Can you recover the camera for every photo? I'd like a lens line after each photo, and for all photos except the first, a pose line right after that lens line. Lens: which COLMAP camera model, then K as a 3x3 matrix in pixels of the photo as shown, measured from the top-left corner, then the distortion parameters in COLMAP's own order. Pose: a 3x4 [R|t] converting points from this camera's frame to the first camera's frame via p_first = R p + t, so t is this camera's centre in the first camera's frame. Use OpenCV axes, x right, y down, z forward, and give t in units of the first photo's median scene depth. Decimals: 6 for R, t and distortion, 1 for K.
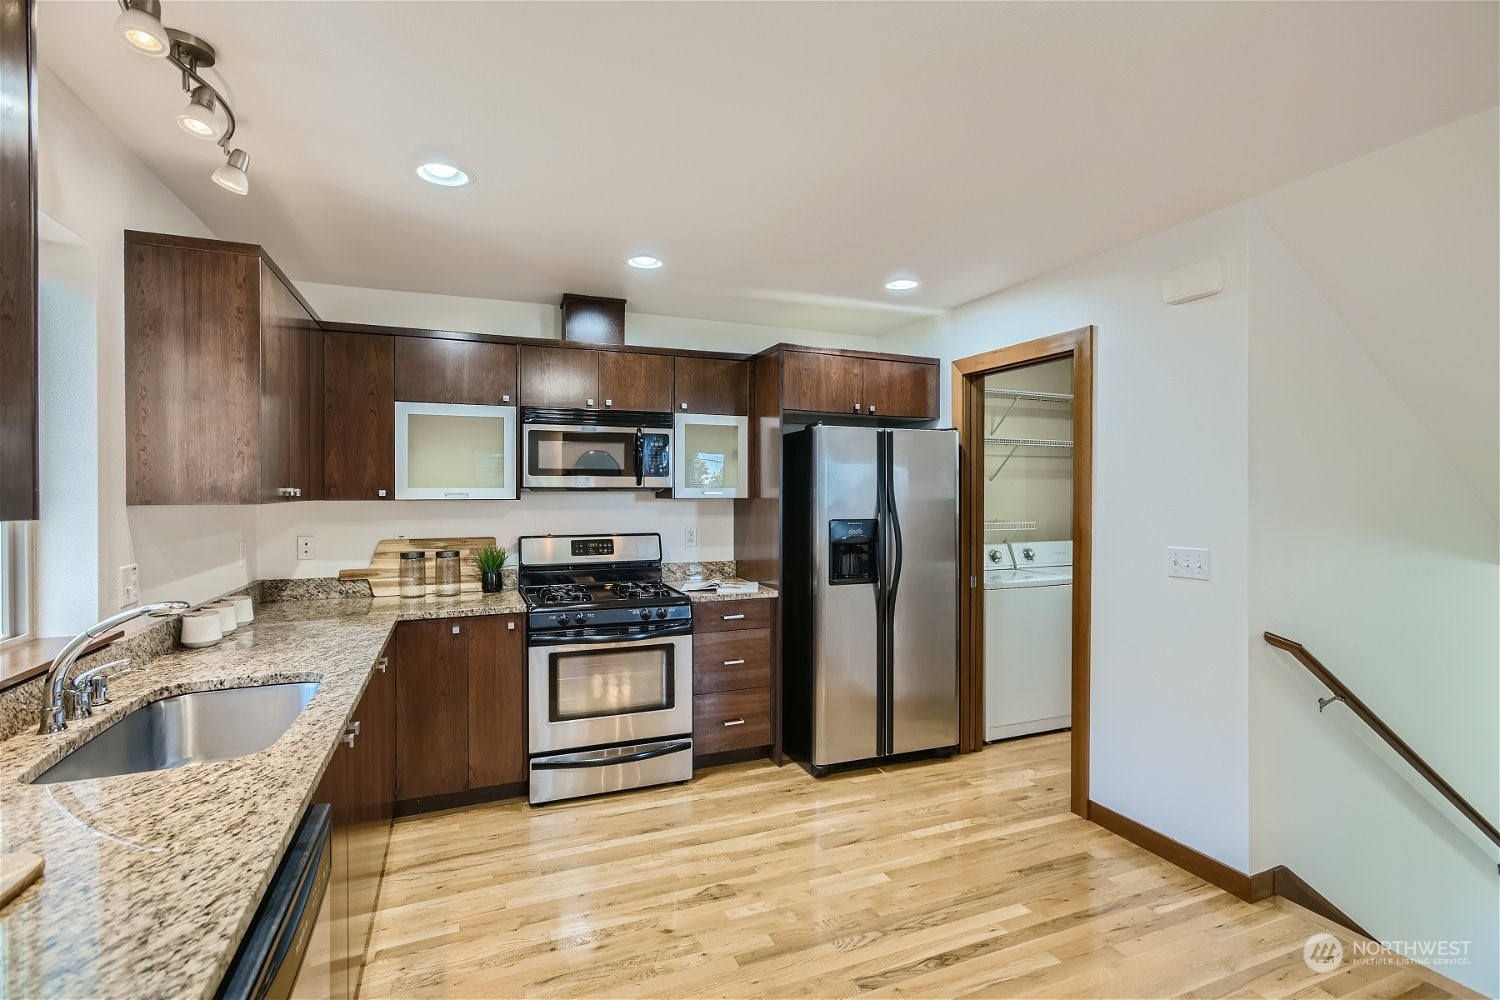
lens RADIAL K [[708.0, 0, 753.4], [0, 708.0, 494.1], [0, 0, 1]] dist [-0.005668, 0.008088]
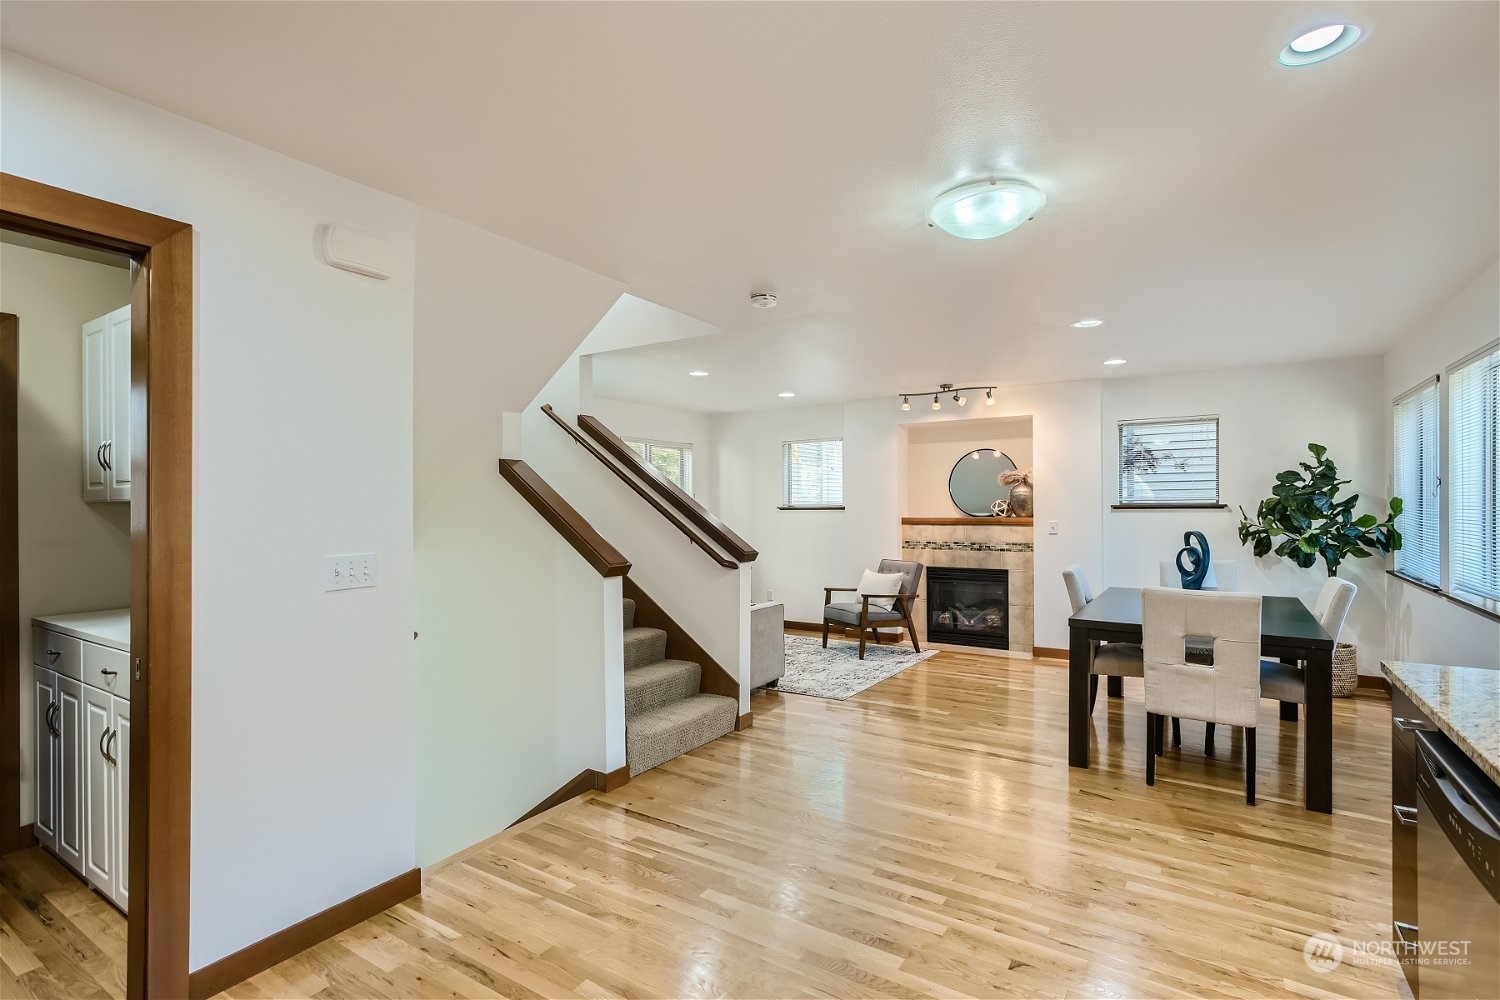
lens RADIAL K [[708.0, 0, 757.5], [0, 708.0, 511.0], [0, 0, 1]] dist [-0.005668, 0.008088]
pose [[-0.571422, 0.000386, 0.820656, -0.296689], [0.008400, 0.999950, 0.005378, 0.017336], [-0.820614, 0.009967, -0.571397, 0.838180]]
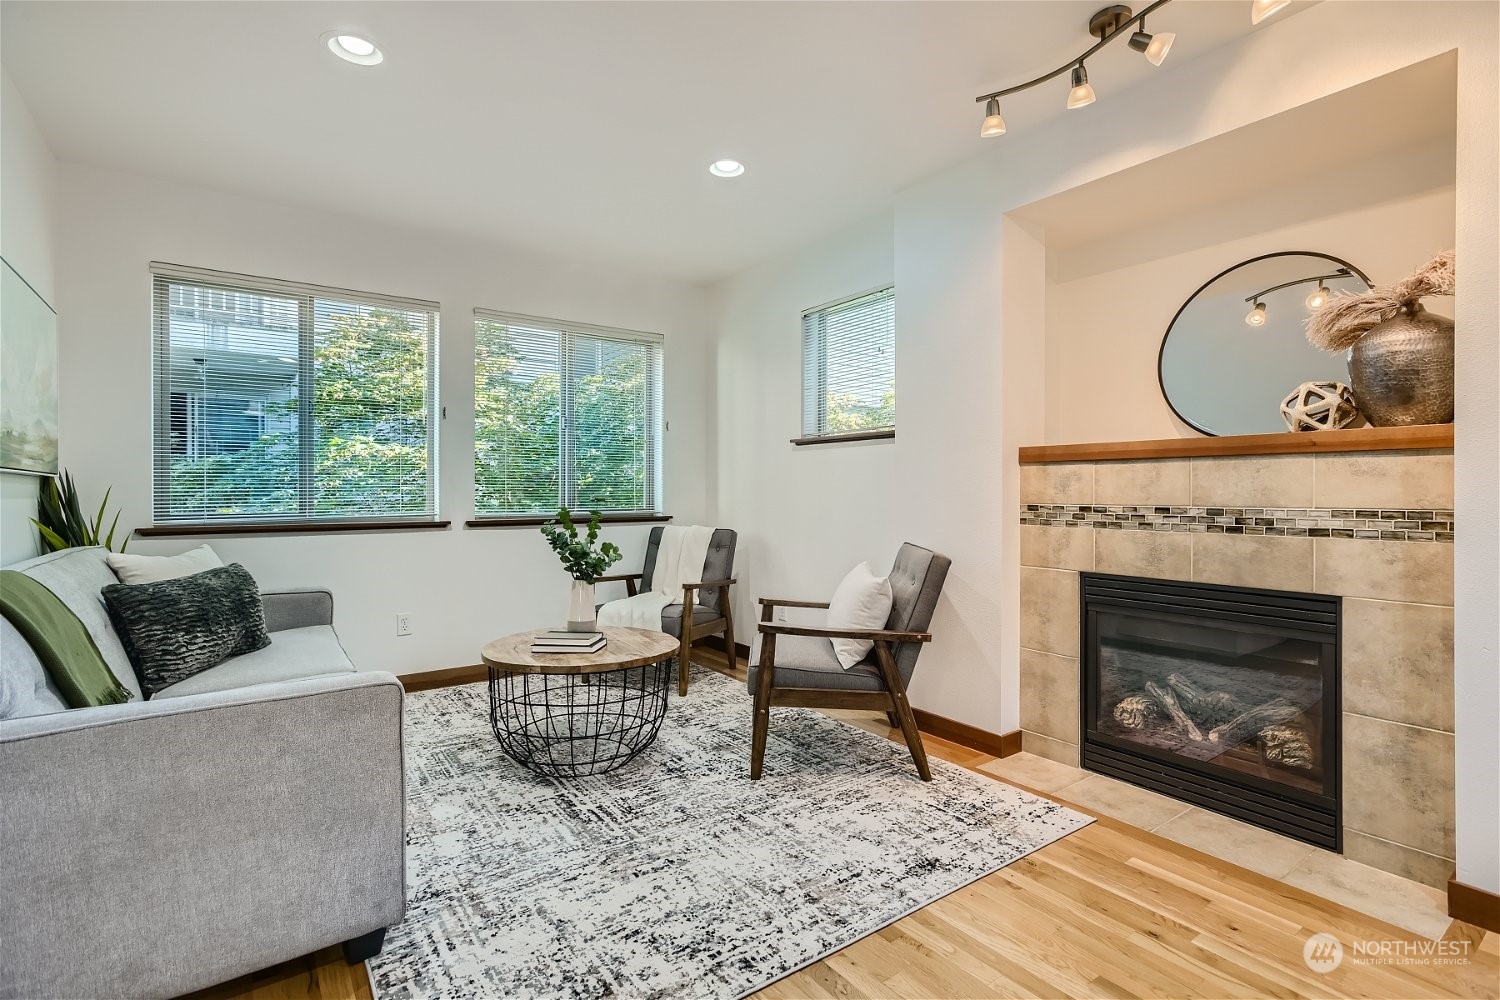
lens RADIAL K [[708.0, 0, 751.5], [0, 708.0, 494.8], [0, 0, 1]] dist [-0.005668, 0.008088]
pose [[-0.240144, -0.004424, 0.970727, 0.439253], [0.000820, 0.999988, 0.004761, 0.104997], [-0.970737, 0.001940, -0.240137, -0.202030]]
